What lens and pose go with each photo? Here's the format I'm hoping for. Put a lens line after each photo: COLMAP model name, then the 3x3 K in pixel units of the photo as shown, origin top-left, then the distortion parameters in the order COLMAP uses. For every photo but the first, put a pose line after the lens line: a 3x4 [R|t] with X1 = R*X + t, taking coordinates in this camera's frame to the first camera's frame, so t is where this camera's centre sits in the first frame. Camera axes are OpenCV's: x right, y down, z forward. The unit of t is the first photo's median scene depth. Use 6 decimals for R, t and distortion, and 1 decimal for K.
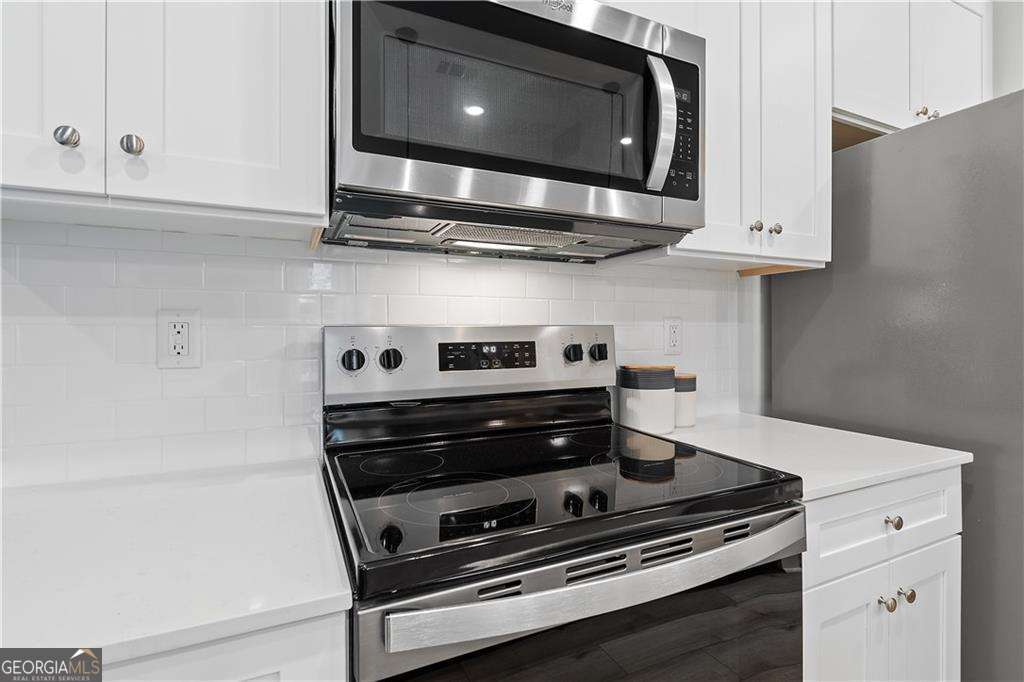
lens RADIAL K [[480.4, 0, 507.3], [0, 480.4, 337.3], [0, 0, 1]] dist [0.000168, -0.000187]
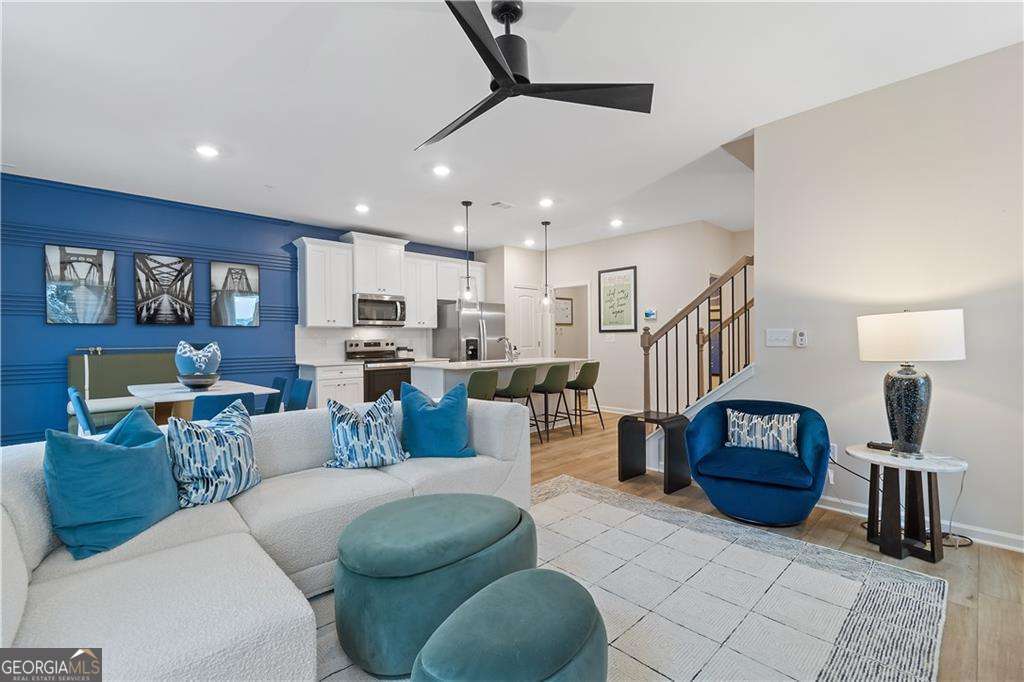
lens RADIAL K [[454.1, 0, 512.3], [0, 454.1, 343.5], [0, 0, 1]] dist [0.004612, -0.001244]
pose [[0.944608, -0.013626, 0.327918, -0.266794], [0.014232, 0.999899, 0.000552, 0.049606], [-0.327893, 0.004145, 0.944706, -5.327040]]
